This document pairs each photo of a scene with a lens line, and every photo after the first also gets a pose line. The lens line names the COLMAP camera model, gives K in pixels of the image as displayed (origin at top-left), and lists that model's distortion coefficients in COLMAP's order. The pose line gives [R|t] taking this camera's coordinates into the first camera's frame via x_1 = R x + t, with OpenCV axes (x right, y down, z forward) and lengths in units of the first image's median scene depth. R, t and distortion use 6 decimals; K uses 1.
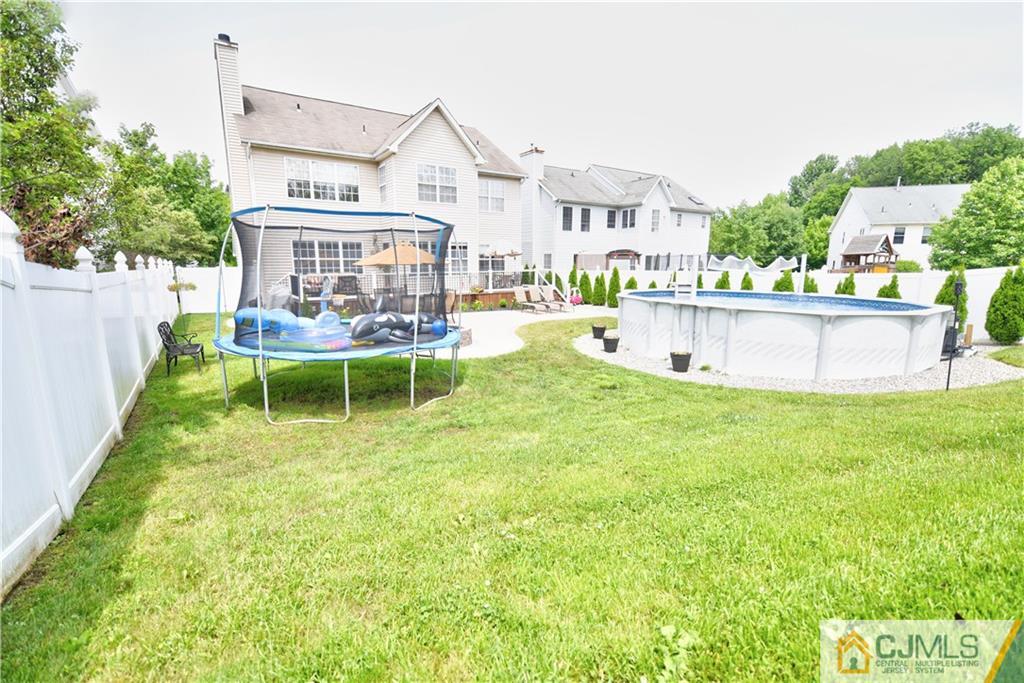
lens RADIAL K [[445.6, 0, 490.8], [0, 445.6, 338.2], [0, 0, 1]] dist [0.000049, -0.002276]
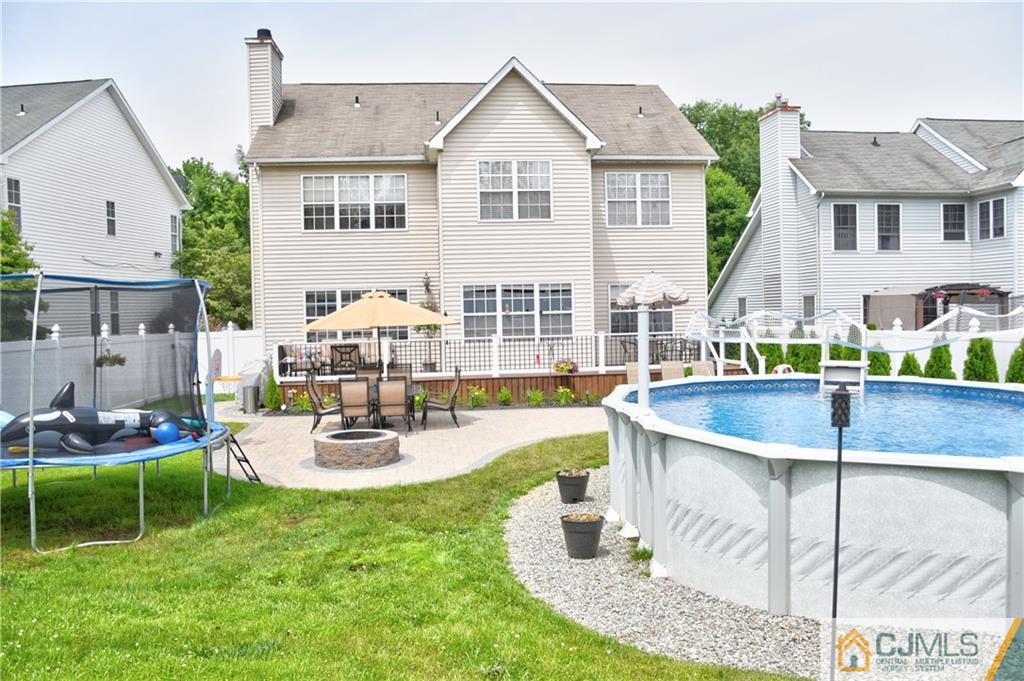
lens RADIAL K [[789.2, 0, 505.2], [0, 789.2, 339.3], [0, 0, 1]] dist [-0.113469, 0.058725]
pose [[0.884170, -0.002064, -0.467160, 0.350634], [-0.058613, 0.991598, -0.115315, -0.025061], [0.463473, 0.129340, 0.876620, 0.095634]]
